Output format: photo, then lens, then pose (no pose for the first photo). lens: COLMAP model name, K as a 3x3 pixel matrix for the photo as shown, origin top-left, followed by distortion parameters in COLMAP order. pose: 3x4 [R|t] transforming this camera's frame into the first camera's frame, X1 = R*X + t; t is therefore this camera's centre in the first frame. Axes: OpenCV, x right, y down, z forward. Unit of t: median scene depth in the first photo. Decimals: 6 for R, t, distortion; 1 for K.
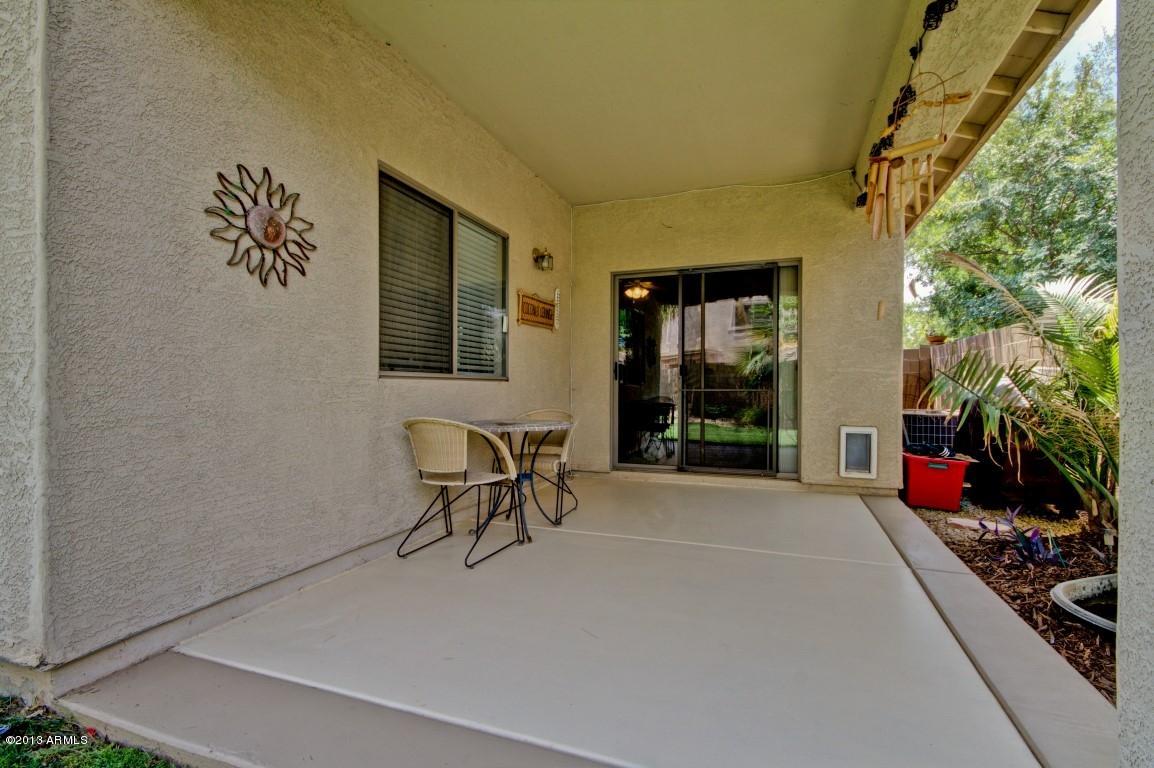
lens RADIAL K [[531.5, 0, 577.2], [0, 531.5, 388.5], [0, 0, 1]] dist [0.020151, -0.002724]
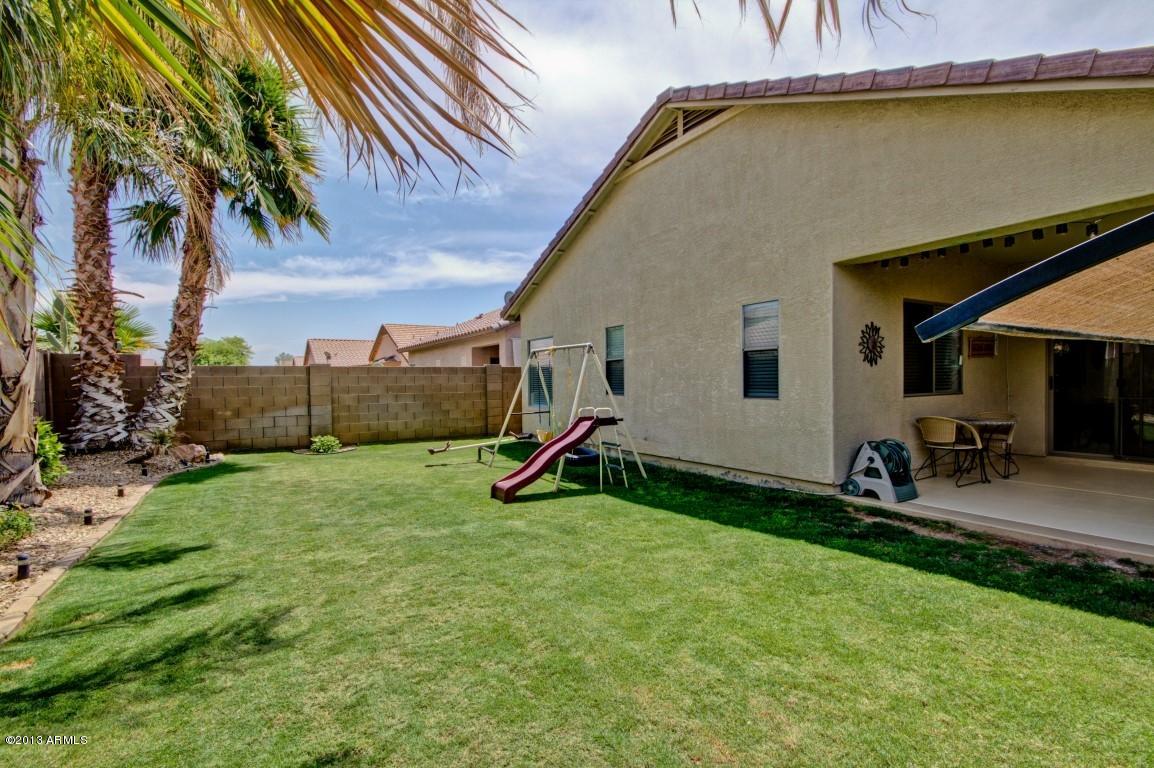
lens RADIAL K [[531.5, 0, 577.8], [0, 531.5, 385.1], [0, 0, 1]] dist [0.020151, -0.002724]
pose [[0.794837, -0.002963, -0.606815, -0.086687], [0.013814, 0.999817, 0.013212, -0.101544], [0.606665, -0.018883, 0.794733, -1.340568]]
